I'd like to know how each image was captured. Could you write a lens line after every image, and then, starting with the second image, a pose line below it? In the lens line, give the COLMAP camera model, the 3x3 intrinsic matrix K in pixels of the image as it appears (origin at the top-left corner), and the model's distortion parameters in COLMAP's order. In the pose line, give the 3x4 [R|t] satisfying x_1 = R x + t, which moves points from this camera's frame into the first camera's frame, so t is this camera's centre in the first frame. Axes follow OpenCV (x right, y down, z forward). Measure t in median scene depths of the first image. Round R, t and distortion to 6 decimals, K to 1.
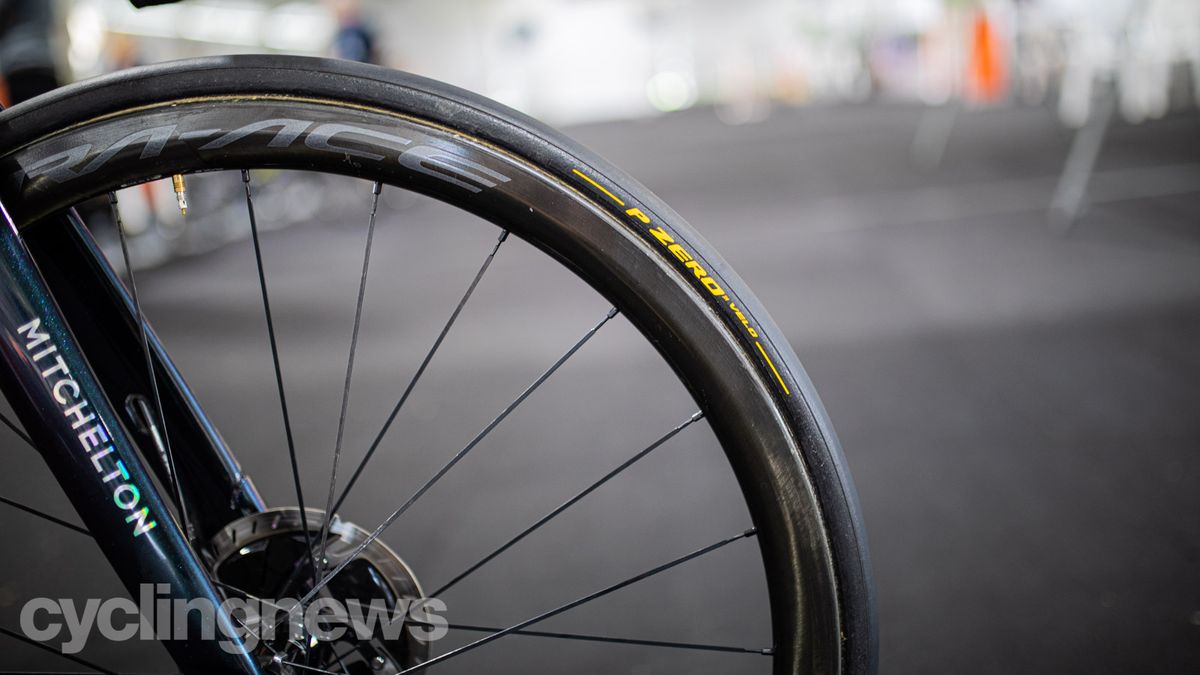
lens RADIAL K [[1210.5, 0, 600.0], [0, 1210.5, 337.5], [0, 0, 1]] dist [-0.014895, 0.007247]
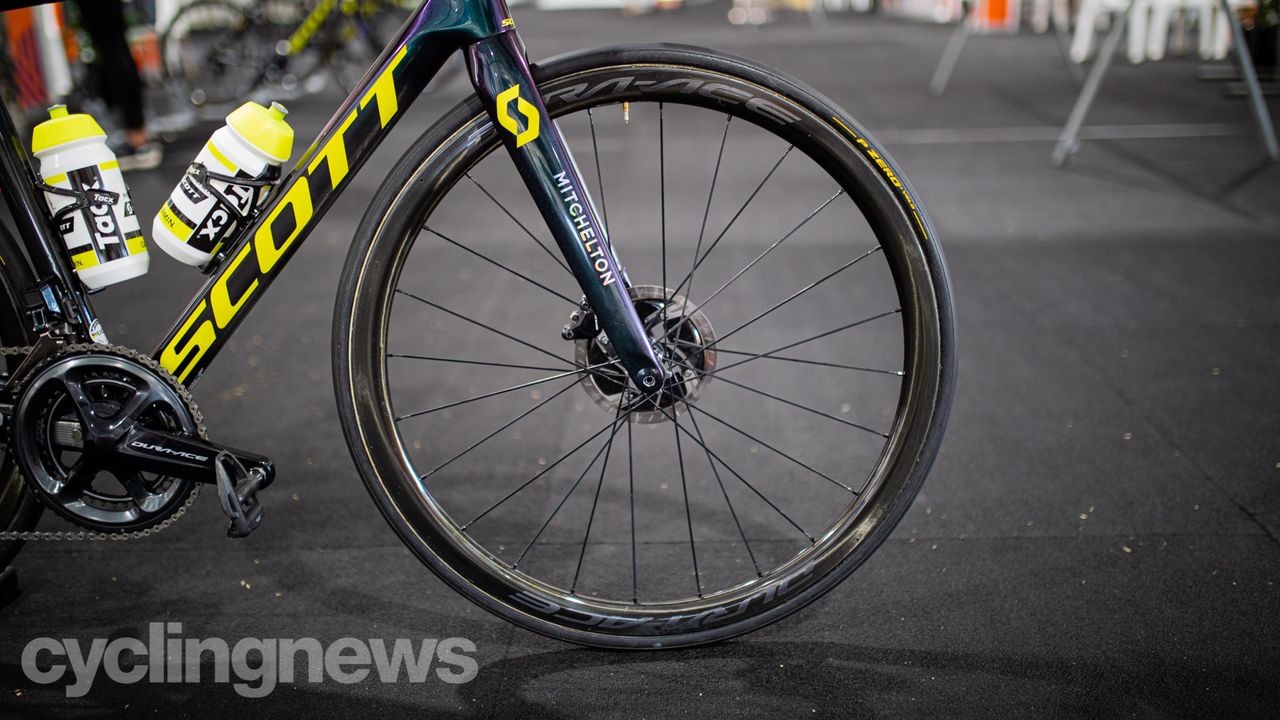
lens RADIAL K [[1291.2, 0, 640.0], [0, 1291.2, 360.0], [0, 0, 1]] dist [-0.014895, 0.007247]
pose [[0.995393, 0.066565, 0.069003, -0.451212], [-0.072252, 0.993886, 0.083490, 0.102022], [-0.063024, -0.088091, 0.994117, -1.102838]]
